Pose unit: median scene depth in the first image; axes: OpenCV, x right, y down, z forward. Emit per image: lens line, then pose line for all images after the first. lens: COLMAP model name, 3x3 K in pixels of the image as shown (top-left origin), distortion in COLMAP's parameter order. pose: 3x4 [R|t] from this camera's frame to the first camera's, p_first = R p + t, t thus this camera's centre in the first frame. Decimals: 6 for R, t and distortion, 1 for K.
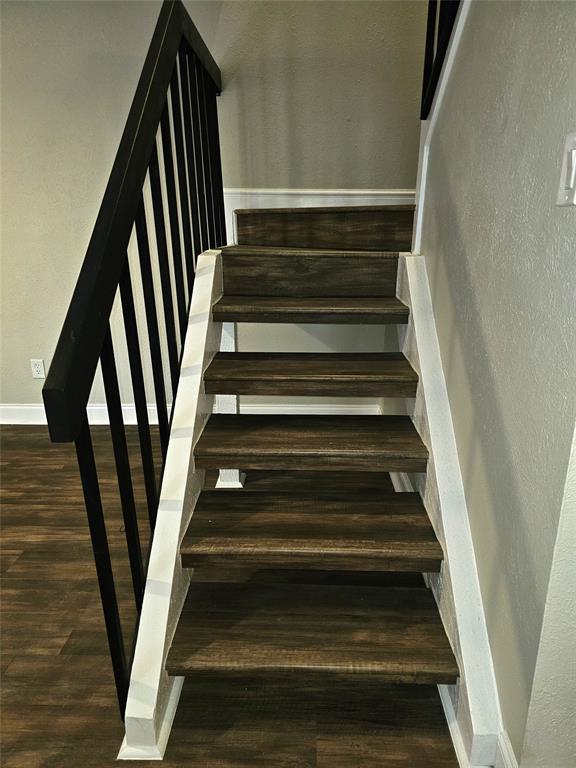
lens RADIAL K [[520.0, 0, 288.0], [0, 520.0, 384.0], [0, 0, 1]] dist [0.056453, -0.003268]
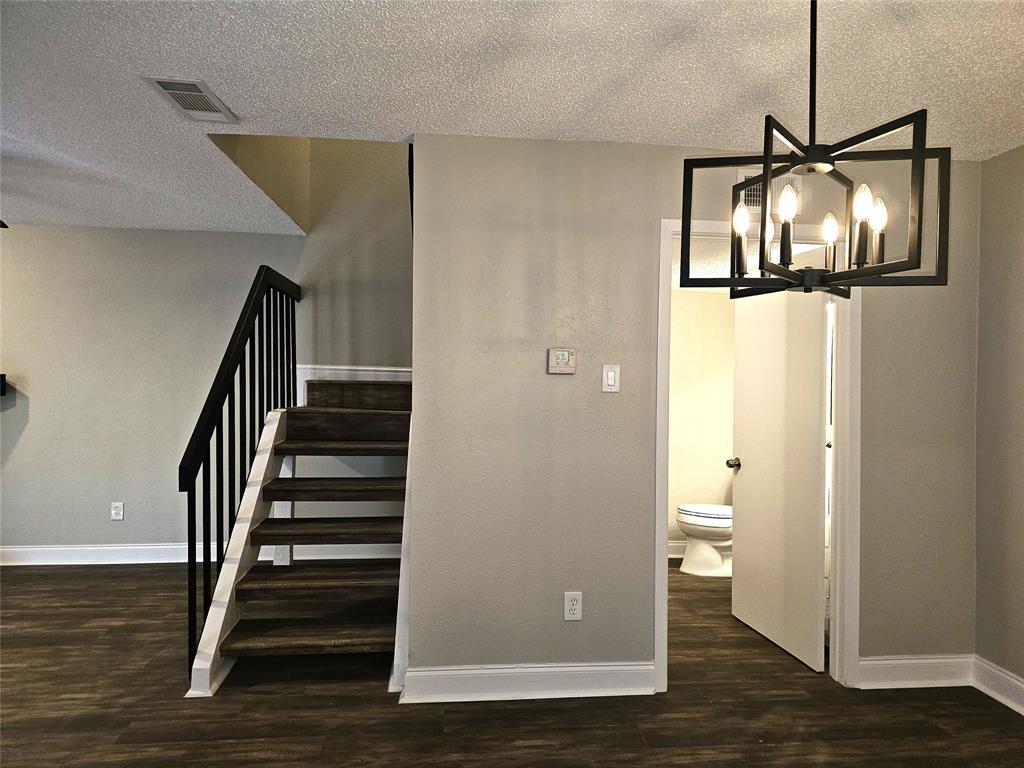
lens RADIAL K [[727.6, 0, 512.0], [0, 727.6, 384.0], [0, 0, 1]] dist [0.076087, -0.003103]
pose [[0.993248, 0.018566, 0.114519, 0.260586], [0.015922, 0.955959, -0.293069, 0.284010], [-0.114917, 0.292914, 0.949208, -1.021498]]
